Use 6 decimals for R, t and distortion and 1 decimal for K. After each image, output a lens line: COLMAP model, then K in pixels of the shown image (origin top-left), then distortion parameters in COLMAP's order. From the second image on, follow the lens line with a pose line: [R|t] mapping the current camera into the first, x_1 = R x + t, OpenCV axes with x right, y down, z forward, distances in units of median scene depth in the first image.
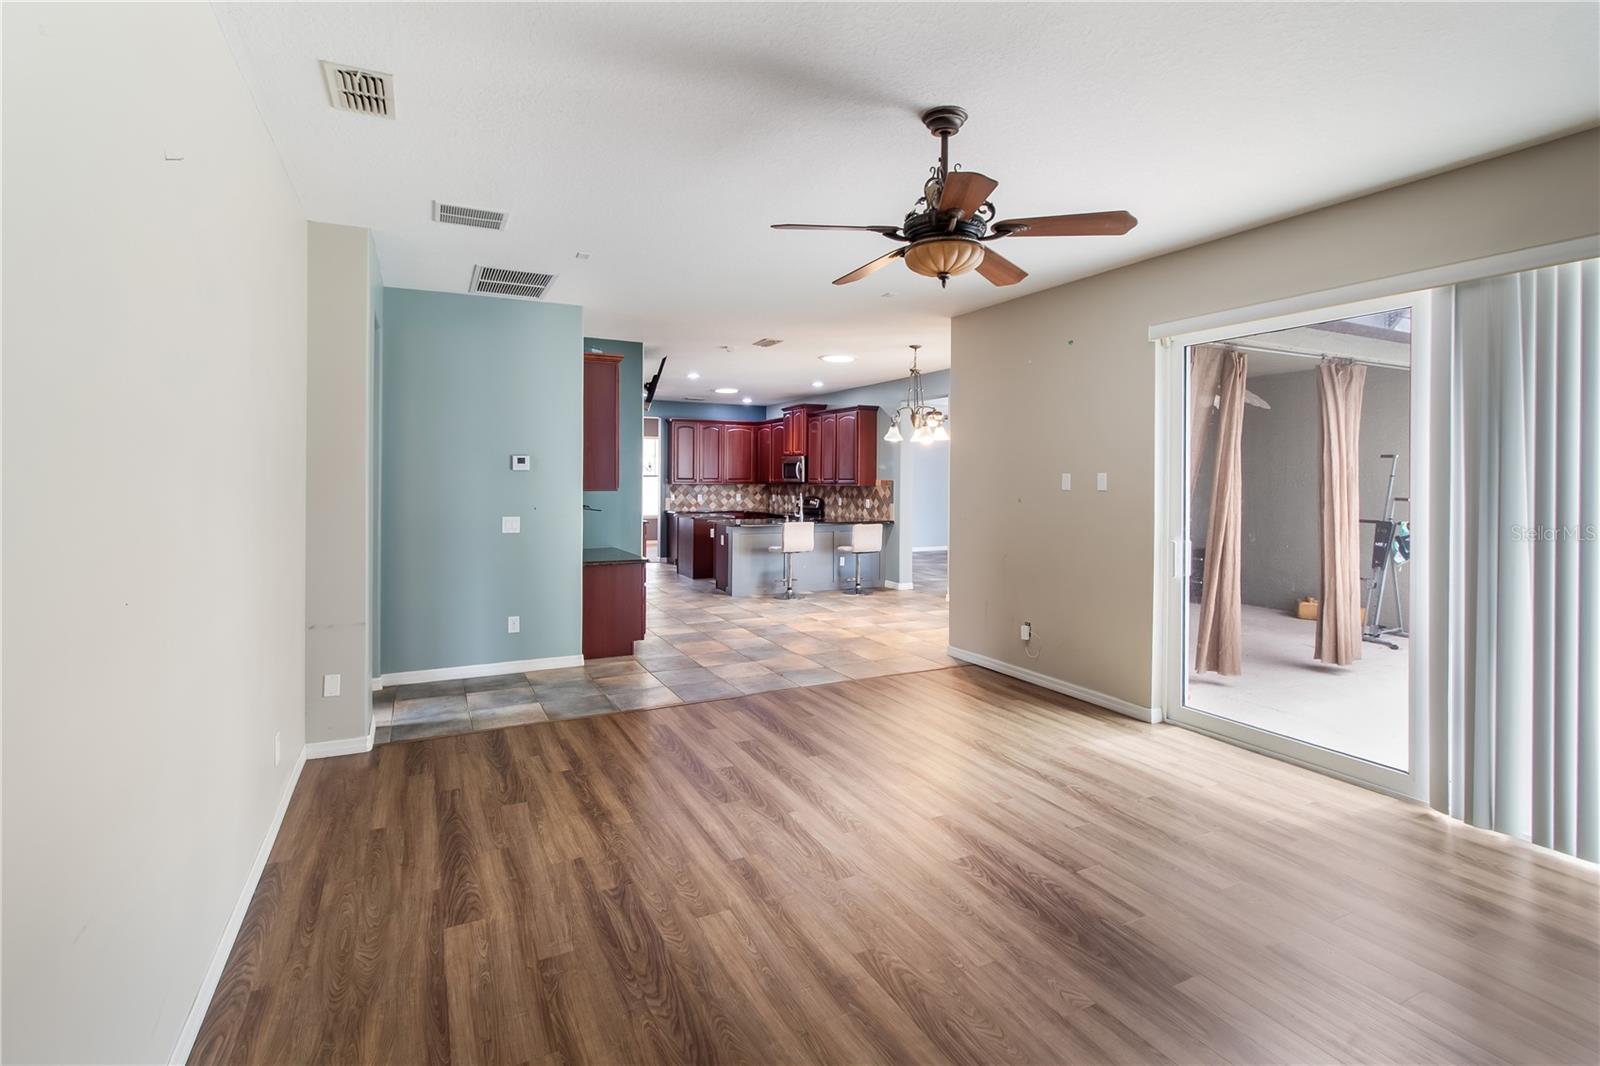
lens RADIAL K [[777.0, 0, 798.8], [0, 777.0, 479.0], [0, 0, 1]] dist [-0.000571, 0.000733]
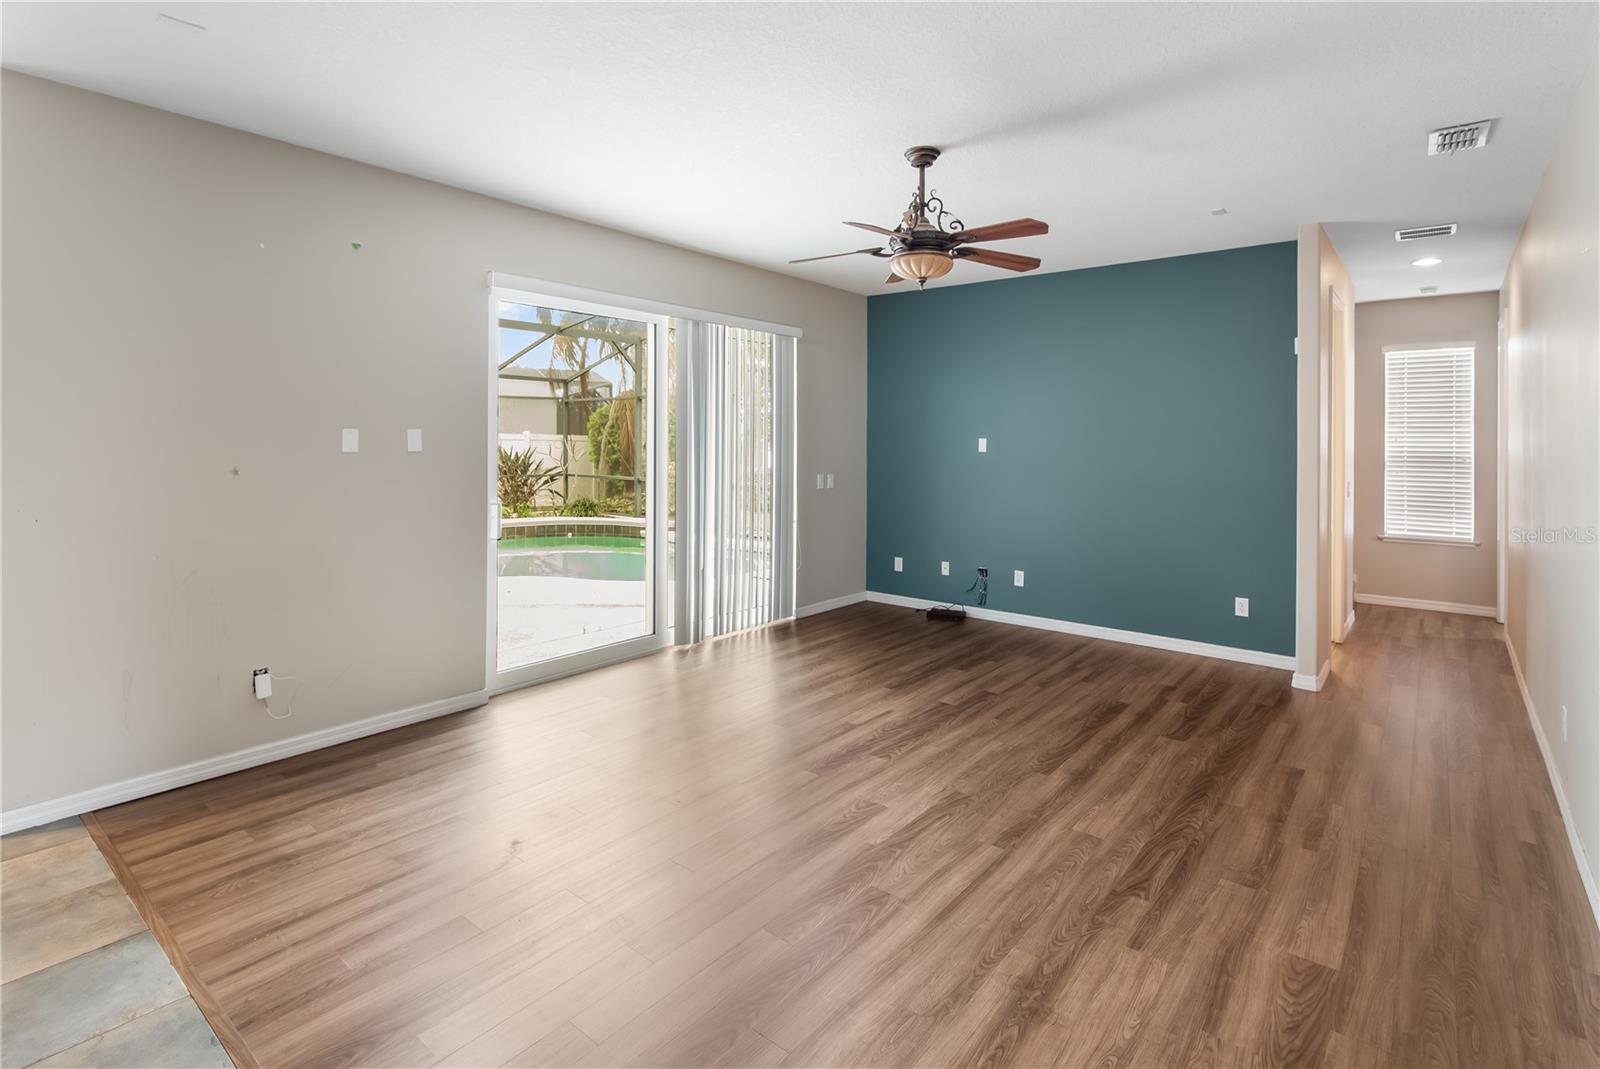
lens RADIAL K [[777.0, 0, 812.6], [0, 777.0, 455.7], [0, 0, 1]] dist [-0.000571, 0.000733]
pose [[-0.423046, -0.026055, 0.905733, -0.247722], [-0.008514, 0.999657, 0.024780, -0.002329], [-0.906068, 0.002772, -0.423123, 0.480828]]
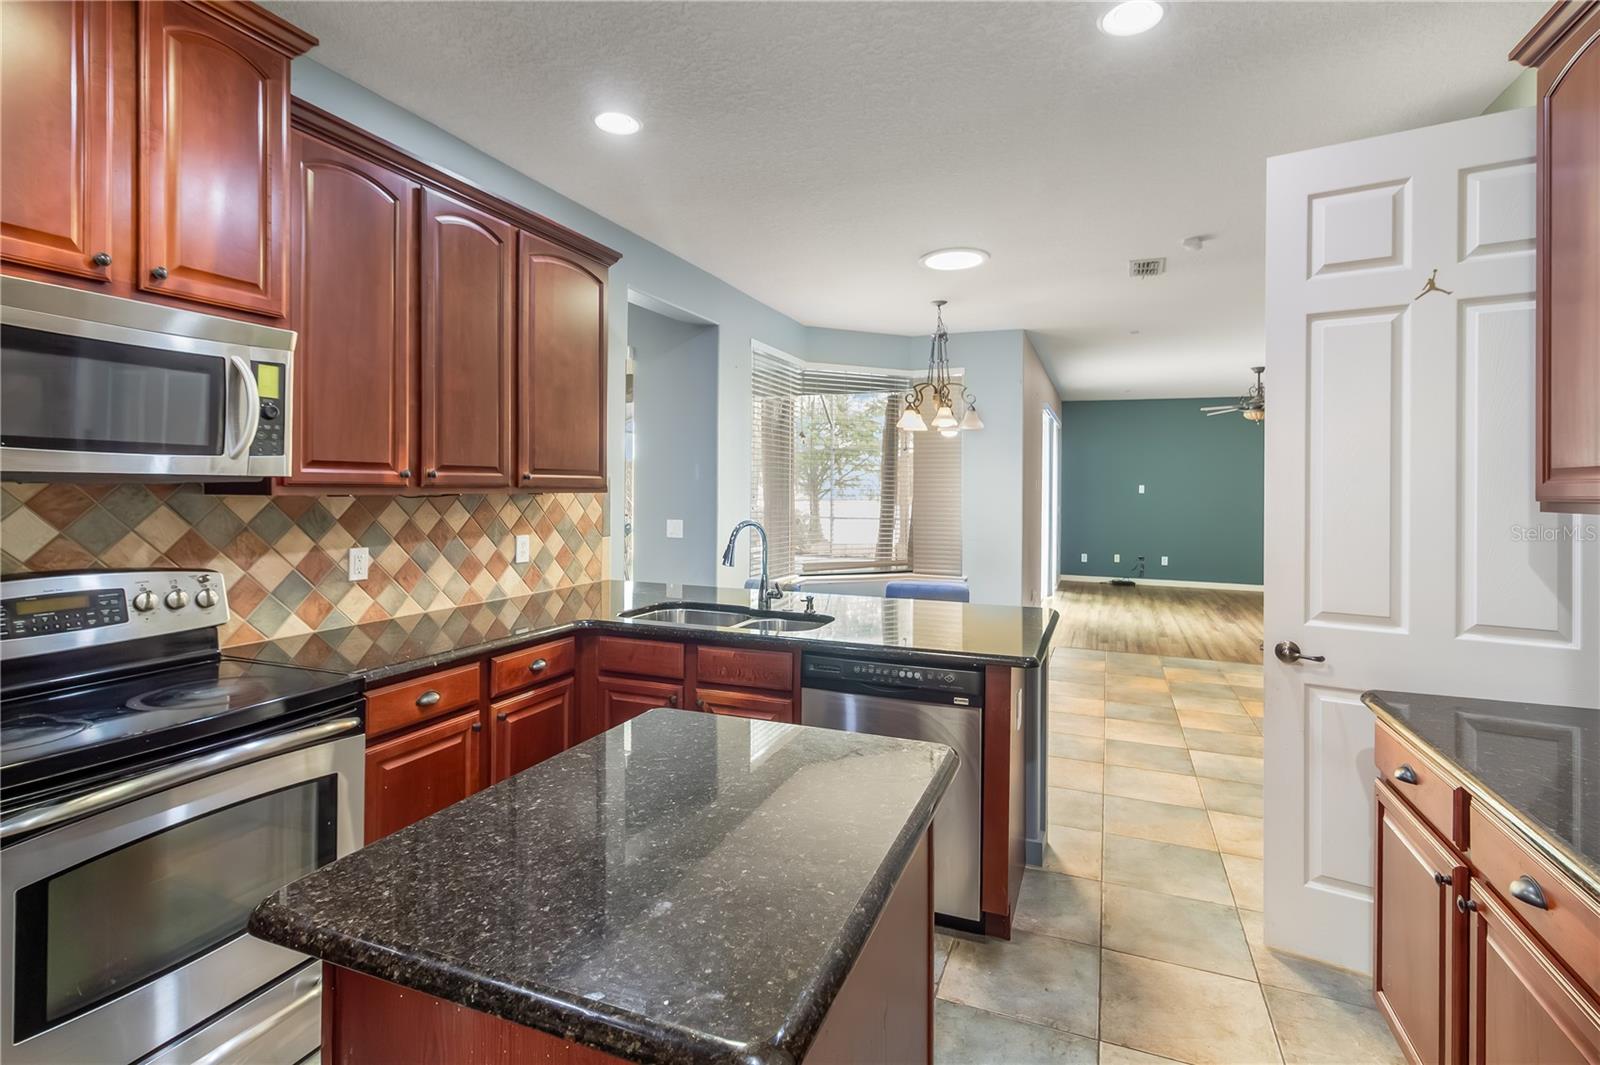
lens RADIAL K [[777.0, 0, 818.2], [0, 777.0, 481.6], [0, 0, 1]] dist [-0.000571, 0.000733]
pose [[-0.685625, -0.009415, 0.727894, -0.239631], [-0.016060, 0.999869, -0.002195, 0.003541], [-0.727778, -0.013195, -0.685686, 1.216271]]
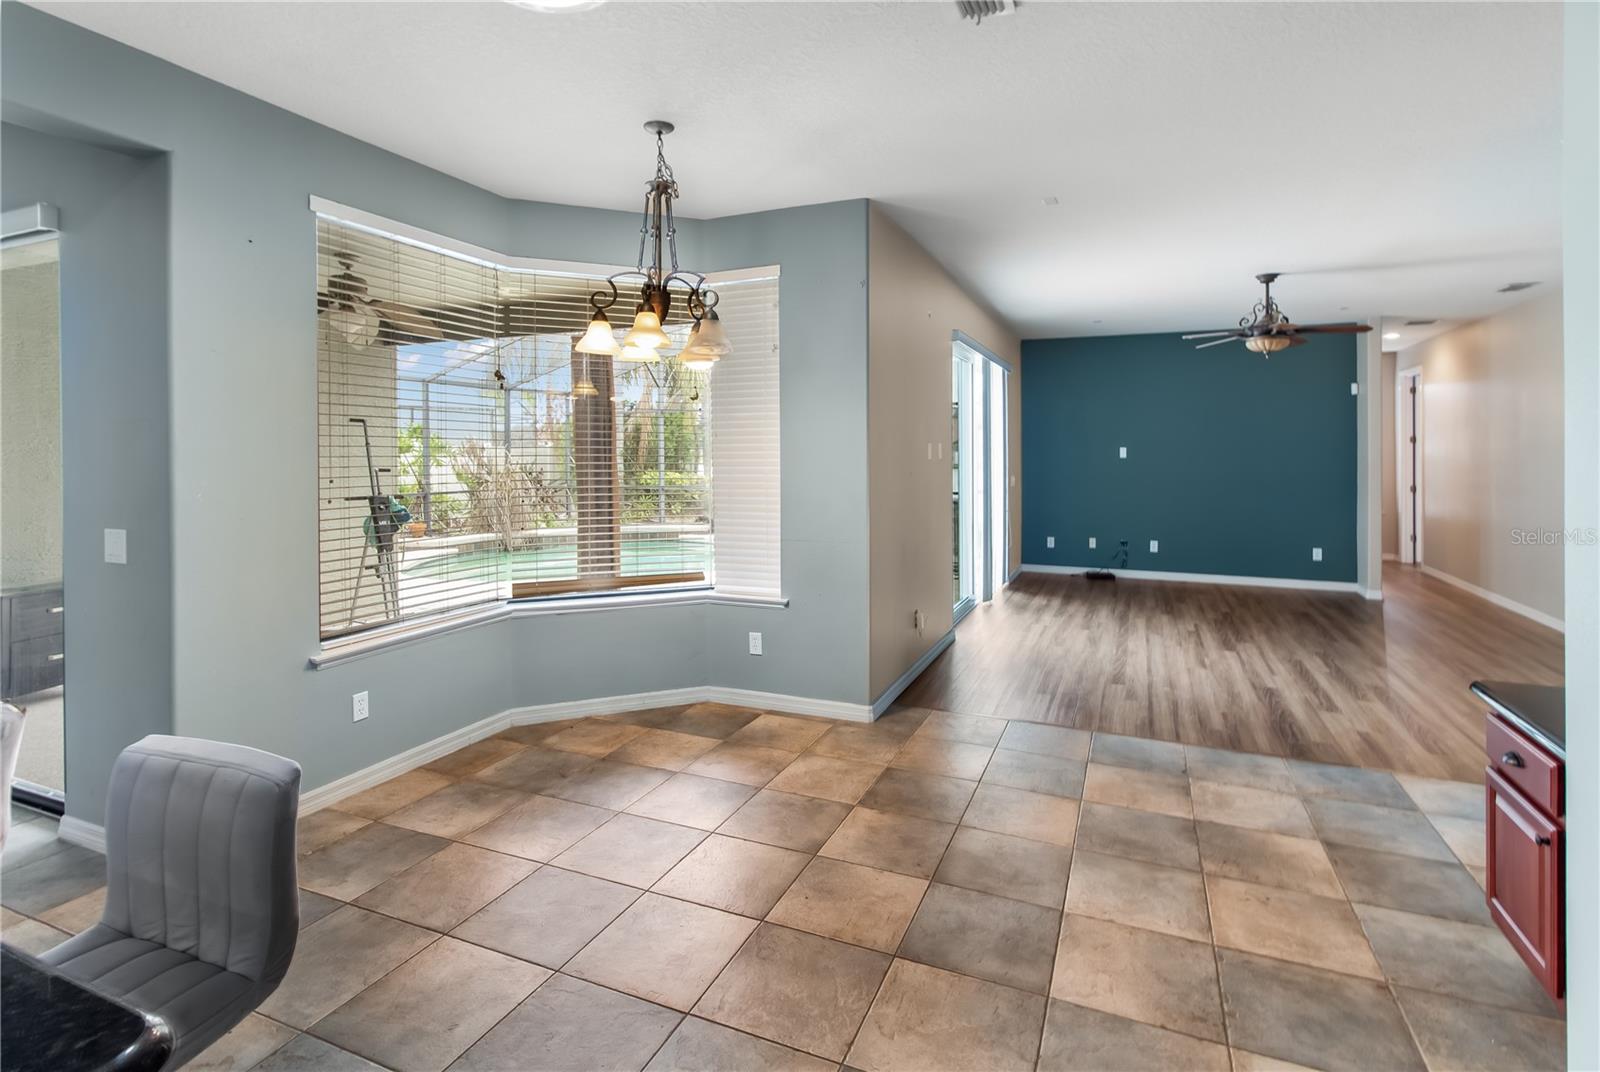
lens RADIAL K [[777.0, 0, 819.4], [0, 777.0, 460.1], [0, 0, 1]] dist [-0.000571, 0.000733]
pose [[-0.659965, -0.014317, 0.751160, -0.166476], [-0.003604, 0.999867, 0.015891, -0.000723], [-0.751288, 0.007780, -0.659929, 0.924395]]
